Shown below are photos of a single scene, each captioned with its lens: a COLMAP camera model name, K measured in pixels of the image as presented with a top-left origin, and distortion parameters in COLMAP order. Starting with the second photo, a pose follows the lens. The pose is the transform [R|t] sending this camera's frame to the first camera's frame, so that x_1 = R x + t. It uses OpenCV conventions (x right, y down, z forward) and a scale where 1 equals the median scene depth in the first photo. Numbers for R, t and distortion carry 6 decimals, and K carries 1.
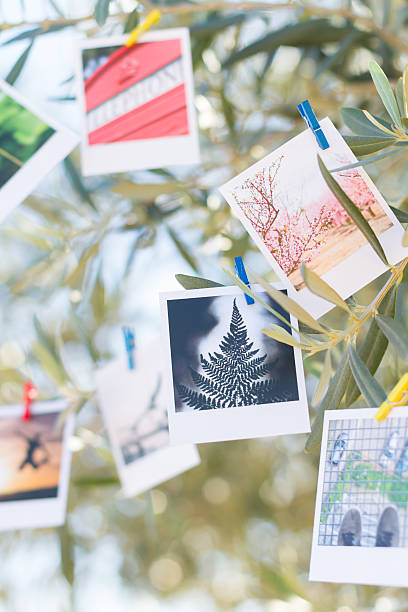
lens RADIAL K [[1484.1, 0, 204.0], [0, 1484.1, 306.0], [0, 0, 1]] dist [-0.160984, 0.746167]
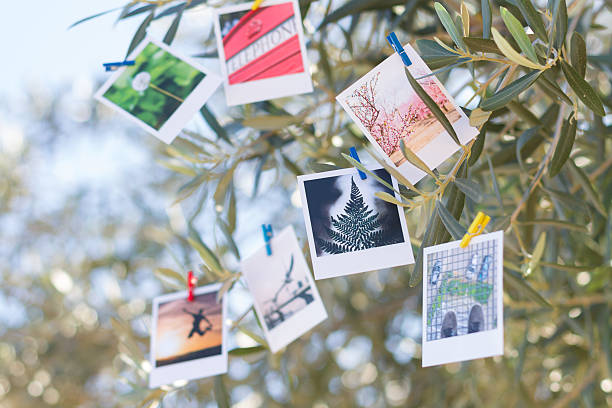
lens RADIAL K [[1484.1, 0, 306.0], [0, 1484.1, 204.0], [0, 0, 1]] dist [-0.160984, 0.746167]
pose [[0.997136, -0.066840, 0.035381, -0.073979], [0.069616, 0.994021, -0.084117, 0.135876], [-0.029547, 0.086339, 0.995828, -0.384266]]
